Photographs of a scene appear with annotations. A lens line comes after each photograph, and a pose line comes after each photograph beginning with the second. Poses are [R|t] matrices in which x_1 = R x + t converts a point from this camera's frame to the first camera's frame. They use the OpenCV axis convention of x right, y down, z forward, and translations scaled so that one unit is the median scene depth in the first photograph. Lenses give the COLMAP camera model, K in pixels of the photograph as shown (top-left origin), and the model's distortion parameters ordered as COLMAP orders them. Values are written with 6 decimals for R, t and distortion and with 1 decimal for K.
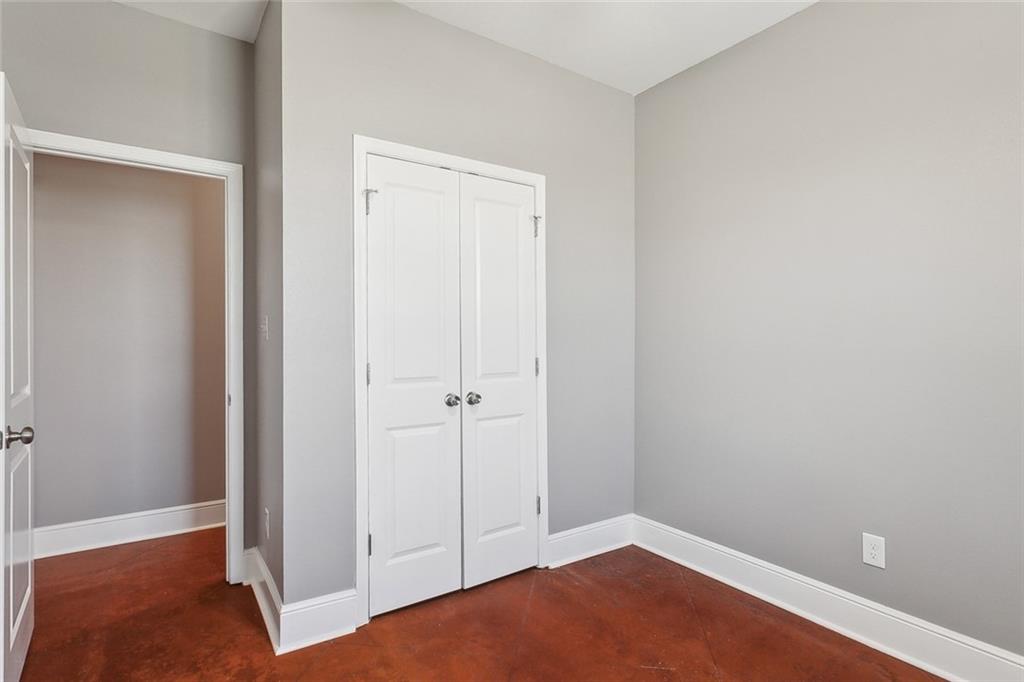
lens RADIAL K [[512.5, 0, 510.3], [0, 512.5, 328.4], [0, 0, 1]] dist [0.002446, 0.000513]
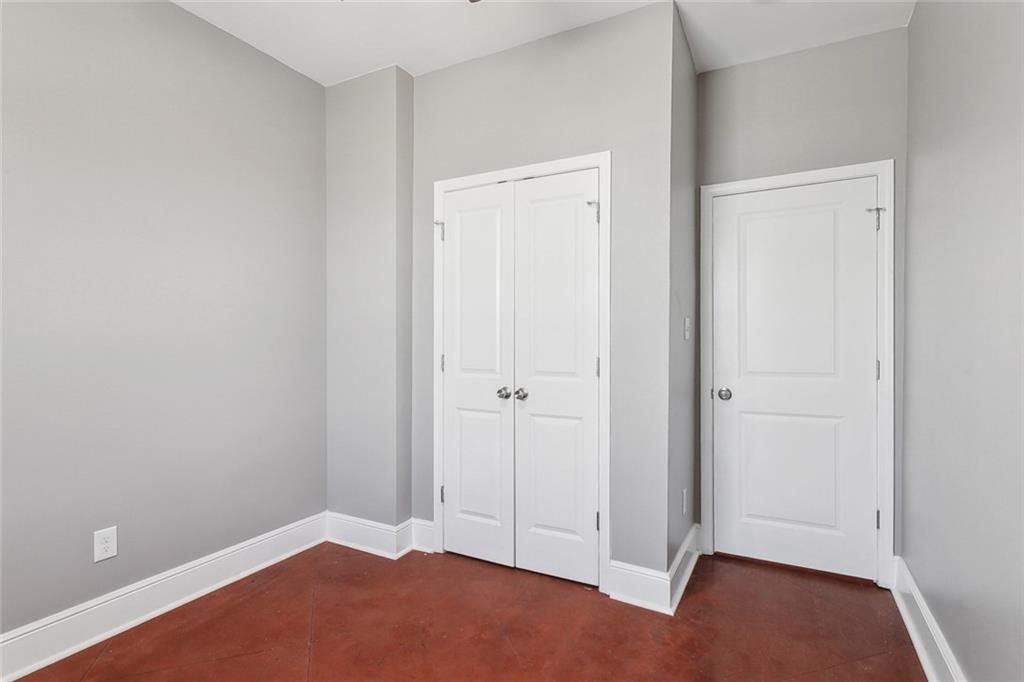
lens RADIAL K [[512.5, 0, 510.3], [0, 512.5, 328.4], [0, 0, 1]] dist [0.002446, 0.000513]
pose [[0.475319, 0.000876, -0.879813, 0.817714], [0.025239, 0.999574, 0.014630, -0.013591], [0.879452, -0.029160, 0.475094, 0.464560]]
